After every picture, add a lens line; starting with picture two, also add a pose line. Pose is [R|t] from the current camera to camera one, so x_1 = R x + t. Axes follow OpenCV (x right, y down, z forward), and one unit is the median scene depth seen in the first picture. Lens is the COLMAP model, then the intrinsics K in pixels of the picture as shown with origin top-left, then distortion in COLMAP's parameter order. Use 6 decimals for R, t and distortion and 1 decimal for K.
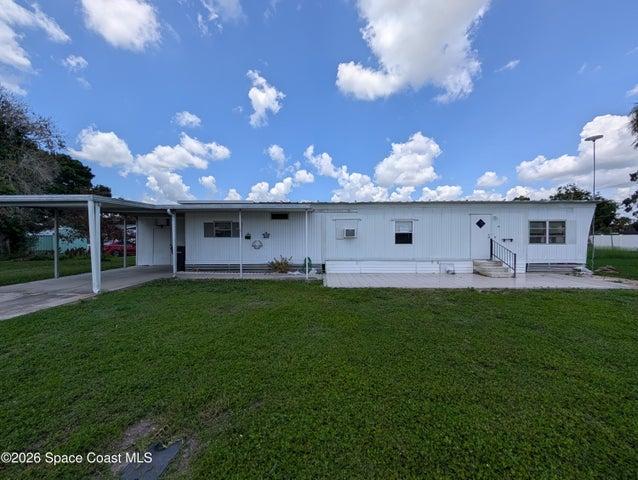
lens RADIAL K [[241.7, 0, 320.0], [0, 241.7, 241.3], [0, 0, 1]] dist [-0.000732, -0.000266]
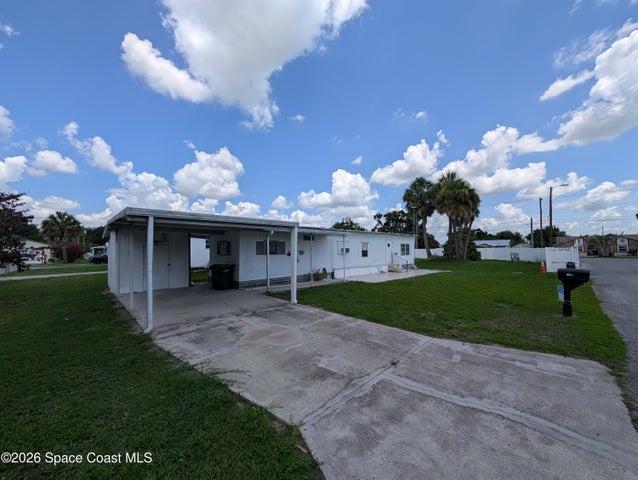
lens RADIAL K [[249.8, 0, 313.6], [0, 249.8, 242.9], [0, 0, 1]] dist [-0.005287, -0.000124]
pose [[0.712188, 0.016931, 0.701785, -0.985530], [0.015562, 0.999083, -0.039896, -0.019289], [-0.701816, 0.039335, 0.711271, 0.030803]]
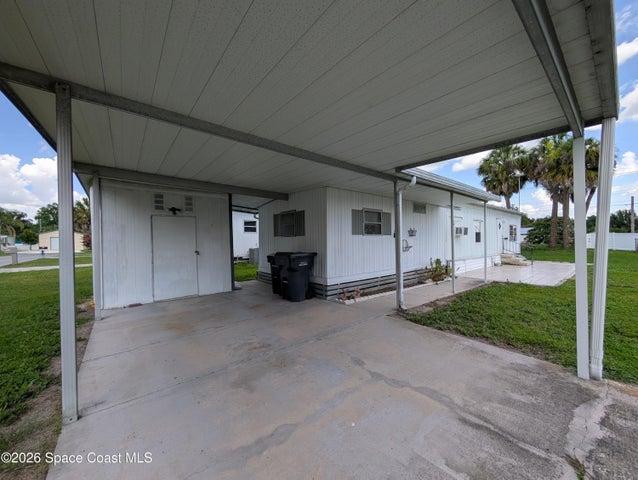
lens RADIAL K [[249.8, 0, 313.6], [0, 249.8, 242.9], [0, 0, 1]] dist [-0.005287, -0.000124]
pose [[0.773444, -0.012525, 0.633741, -0.852504], [0.017768, 0.999840, -0.001924, 0.003230], [-0.633616, 0.012748, 0.773543, 0.536913]]
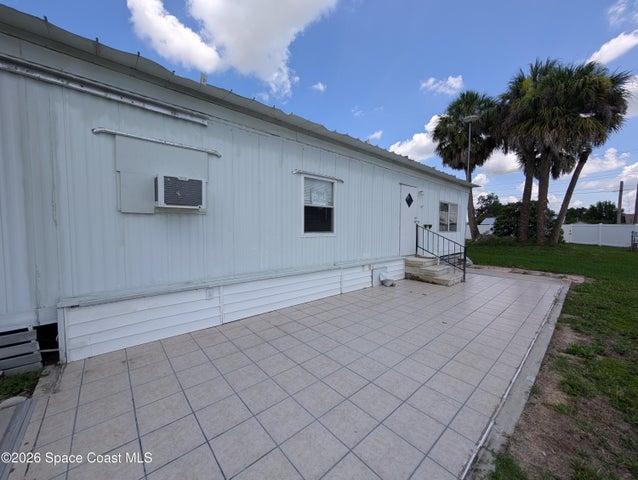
lens RADIAL K [[241.7, 0, 320.0], [0, 241.7, 241.3], [0, 0, 1]] dist [-0.000732, -0.000266]
pose [[0.742726, -0.029067, 0.668965, 0.049160], [-0.006906, 0.998672, 0.051061, 0.004671], [-0.669560, -0.042544, 0.741538, 0.607014]]
